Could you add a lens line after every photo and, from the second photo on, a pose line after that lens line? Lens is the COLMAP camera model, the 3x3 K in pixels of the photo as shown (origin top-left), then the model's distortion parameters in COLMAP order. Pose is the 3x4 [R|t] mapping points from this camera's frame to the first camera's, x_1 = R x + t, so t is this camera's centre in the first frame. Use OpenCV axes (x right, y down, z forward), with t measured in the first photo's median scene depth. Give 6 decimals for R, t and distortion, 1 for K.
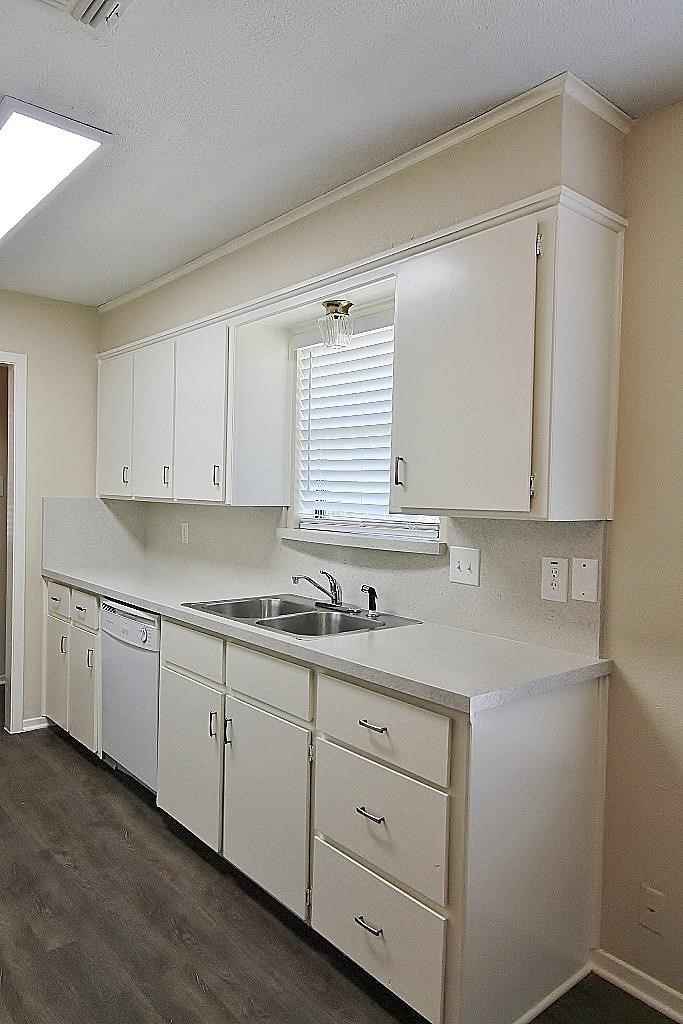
lens RADIAL K [[689.7, 0, 341.6], [0, 689.7, 515.6], [0, 0, 1]] dist [0.007107, -0.012102]
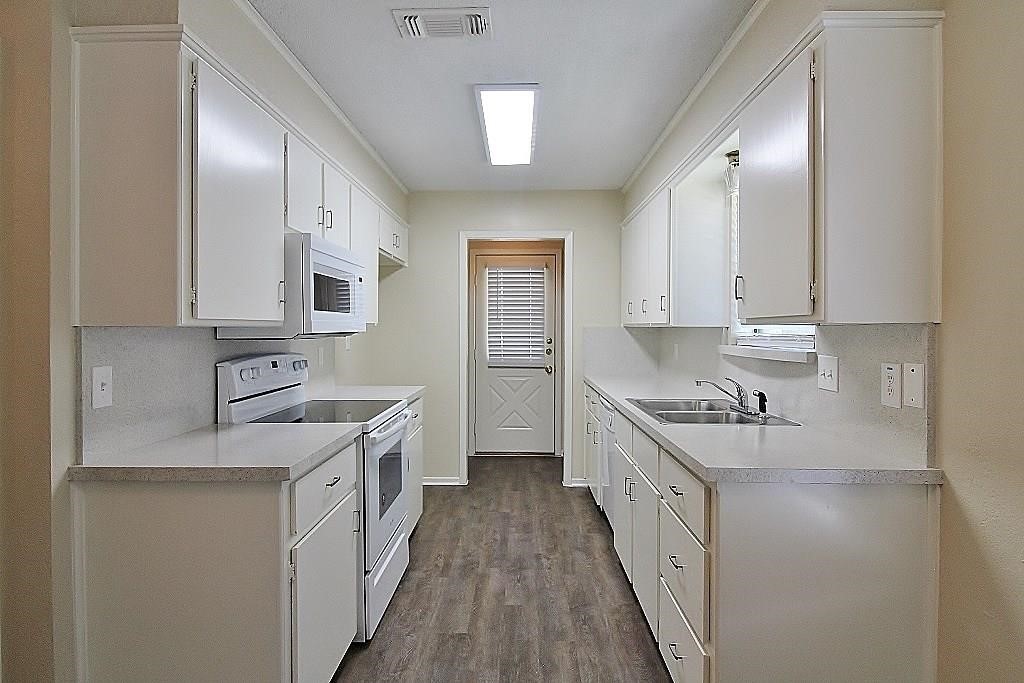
lens RADIAL K [[561.0, 0, 511.2], [0, 561.0, 334.8], [0, 0, 1]] dist [-0.003803, -0.002579]
pose [[0.750095, -0.011796, -0.661225, 0.376676], [-0.009015, 0.999566, -0.028059, 0.041198], [0.661268, 0.027008, 0.749663, 0.023440]]
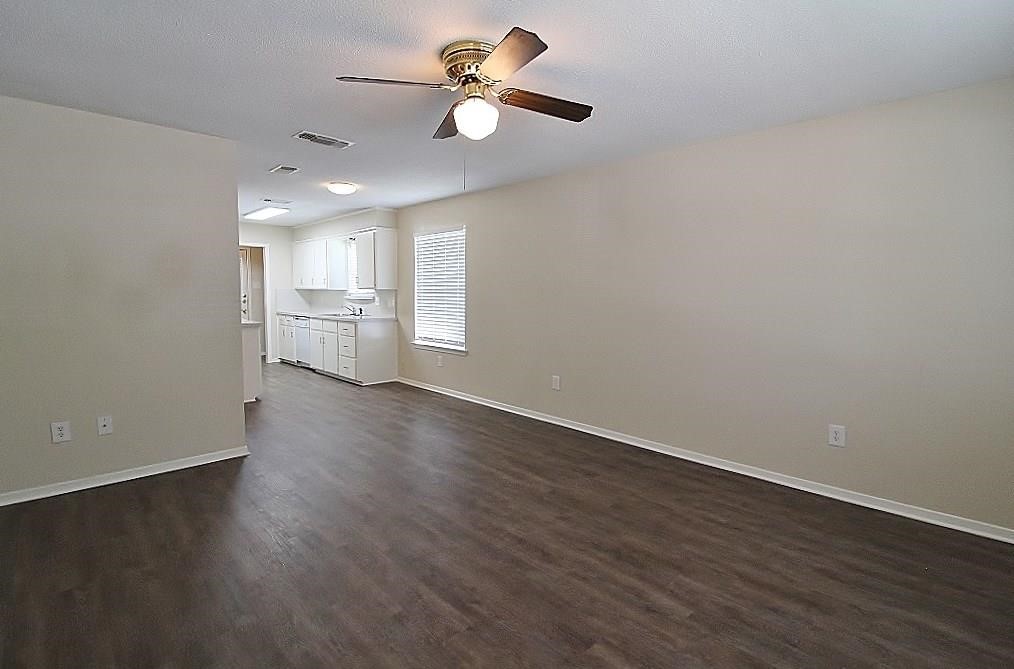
lens RADIAL K [[476.0, 0, 505.5], [0, 476.0, 332.4], [0, 0, 1]] dist [-0.001309, -0.000067]
pose [[0.998273, -0.014825, 0.056847, 0.796484], [0.011994, 0.998686, 0.049818, 0.126007], [-0.057511, -0.049050, 0.997139, -2.016059]]
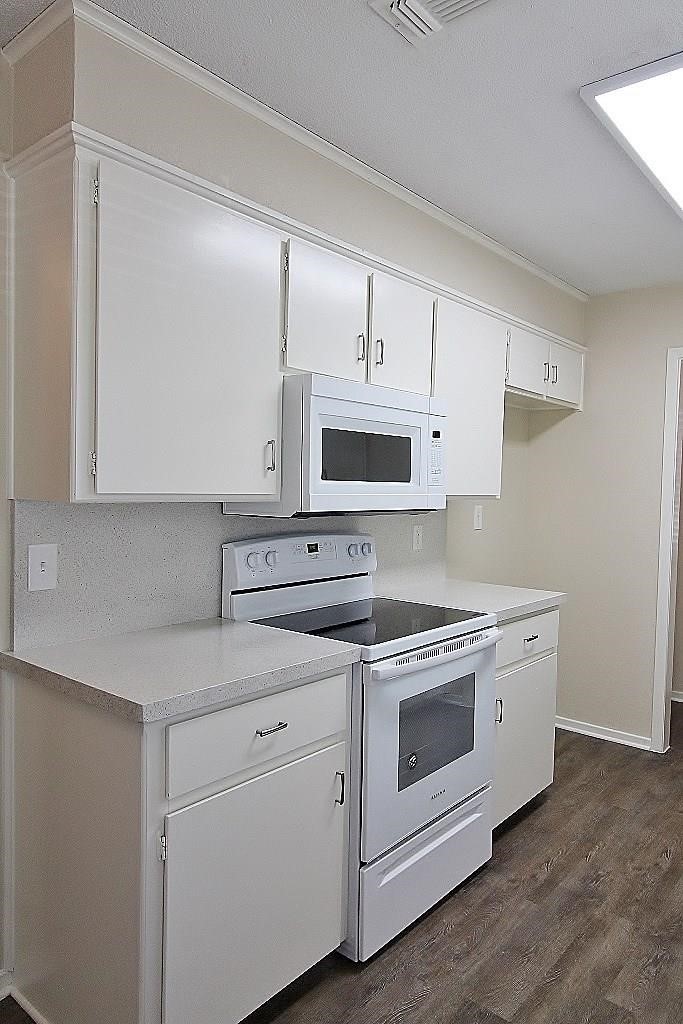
lens RADIAL K [[689.7, 0, 340.4], [0, 689.7, 512.8], [0, 0, 1]] dist [0.007107, -0.012102]
pose [[0.156648, 0.028879, -0.987232, 0.337274], [-0.058746, 0.998075, 0.019875, -0.002696], [0.985906, 0.054883, 0.158043, 0.407741]]
